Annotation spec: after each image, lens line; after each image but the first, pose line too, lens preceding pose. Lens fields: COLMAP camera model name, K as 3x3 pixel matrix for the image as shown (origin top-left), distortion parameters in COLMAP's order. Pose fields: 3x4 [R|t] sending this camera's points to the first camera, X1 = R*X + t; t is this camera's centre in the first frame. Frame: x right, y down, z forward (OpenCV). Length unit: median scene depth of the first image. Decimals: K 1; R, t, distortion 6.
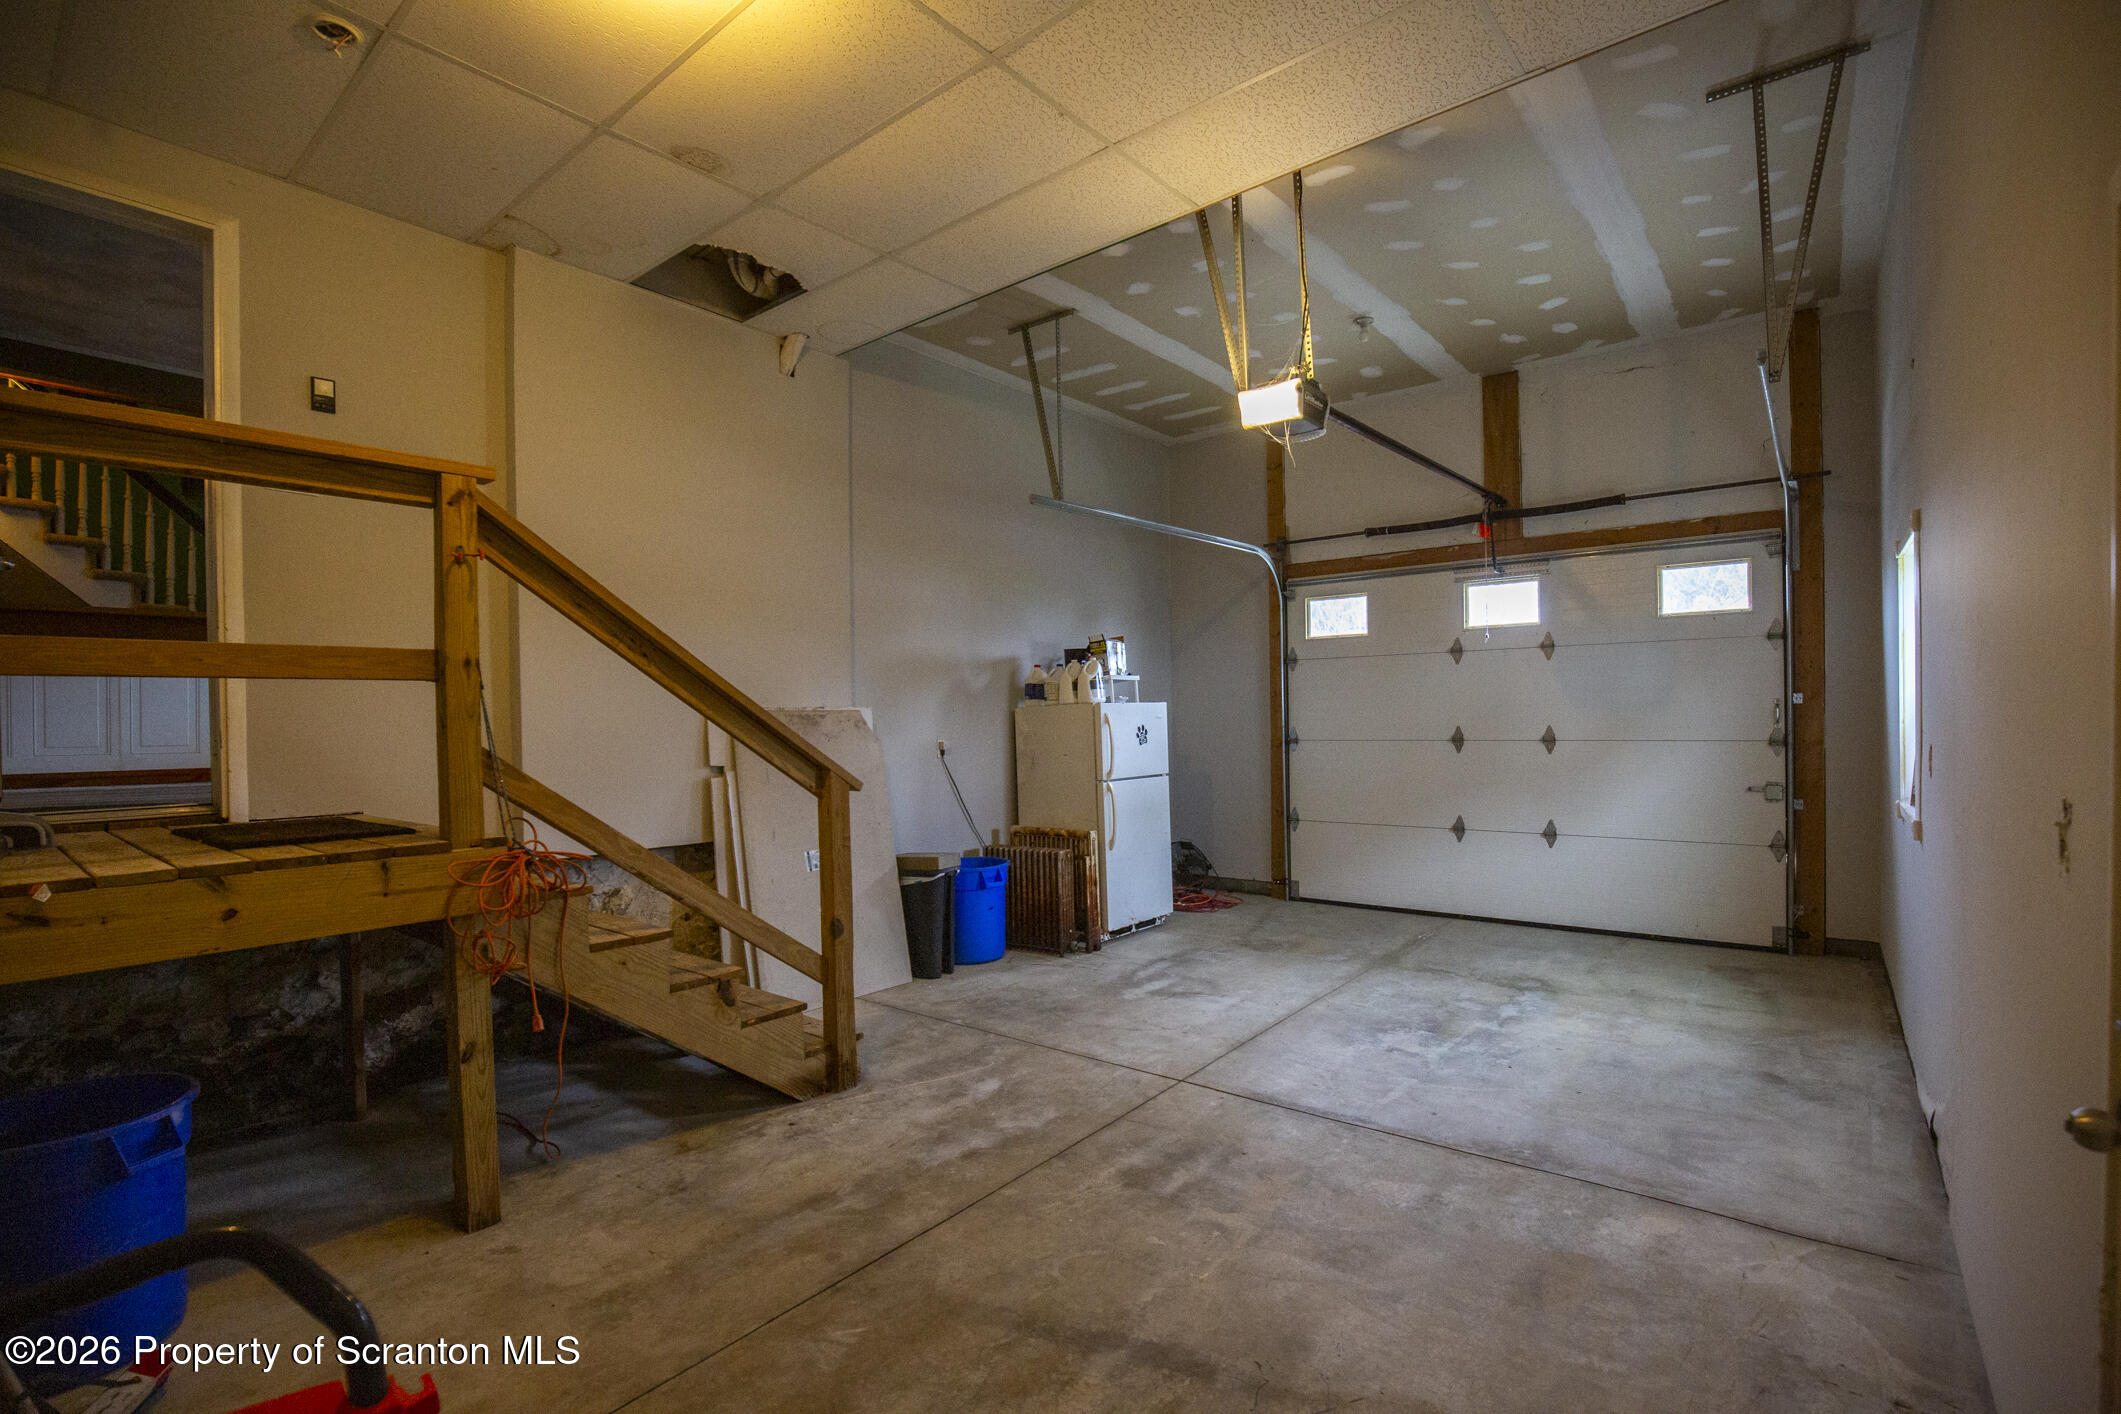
lens RADIAL K [[955.9, 0, 1063.3], [0, 955.9, 715.1], [0, 0, 1]] dist [-0.019689, 0.001230]
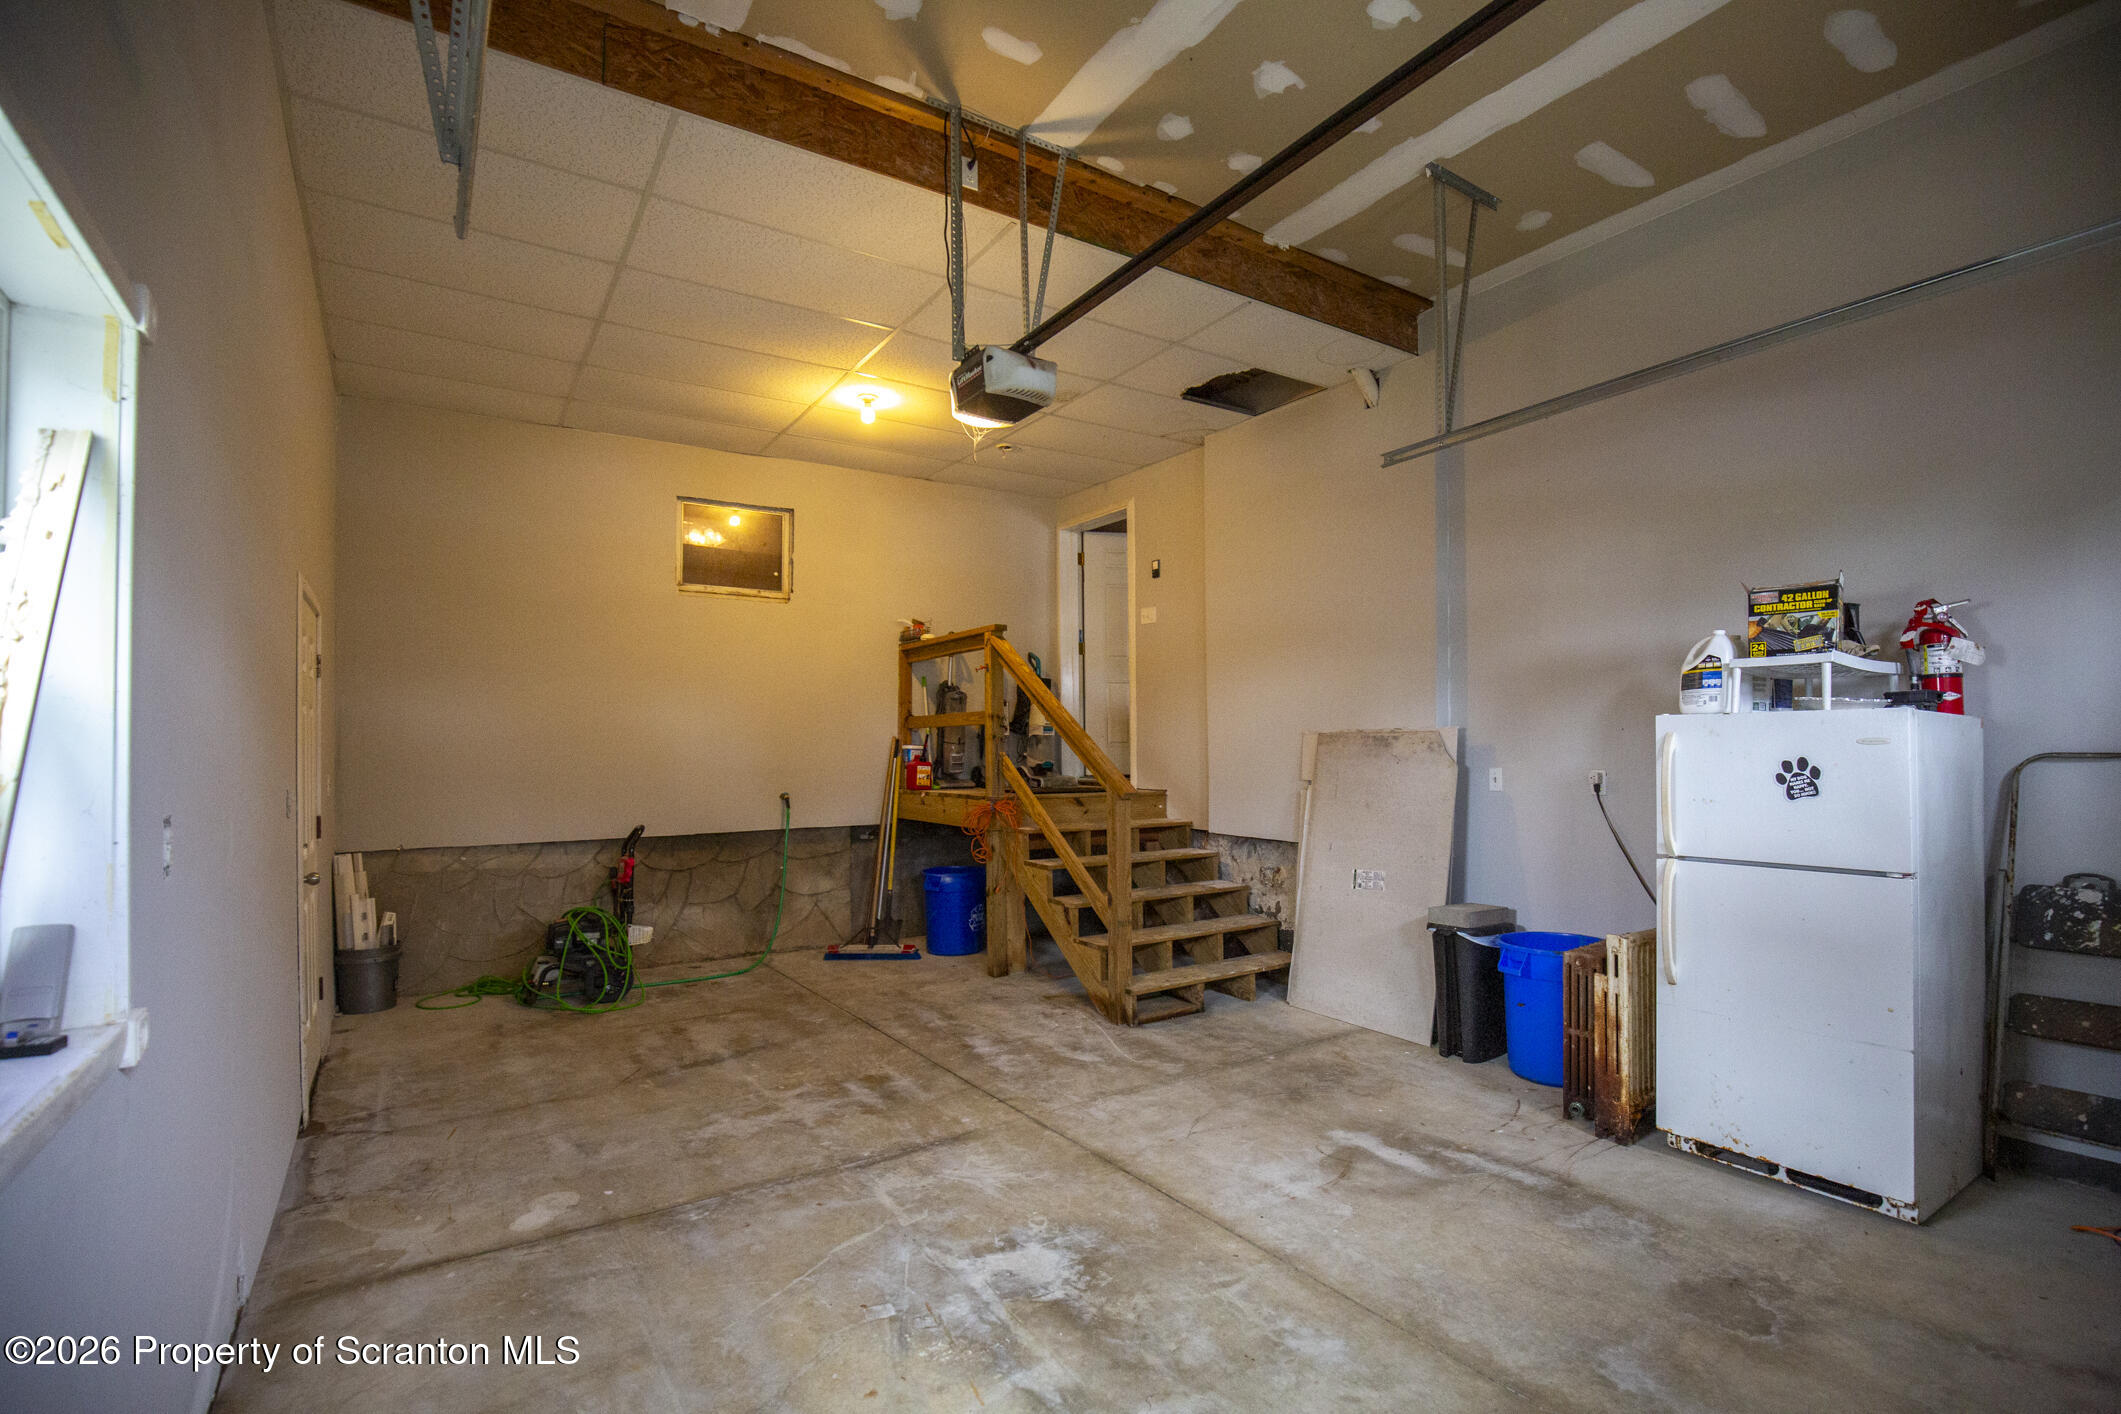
lens RADIAL K [[955.9, 0, 1120.5], [0, 955.9, 737.6], [0, 0, 1]] dist [-0.019689, 0.001230]
pose [[-0.252037, 0.006359, -0.967697, 0.941777], [0.012590, 0.999915, 0.003292, -0.007916], [0.967636, -0.011354, -0.252096, 1.206941]]
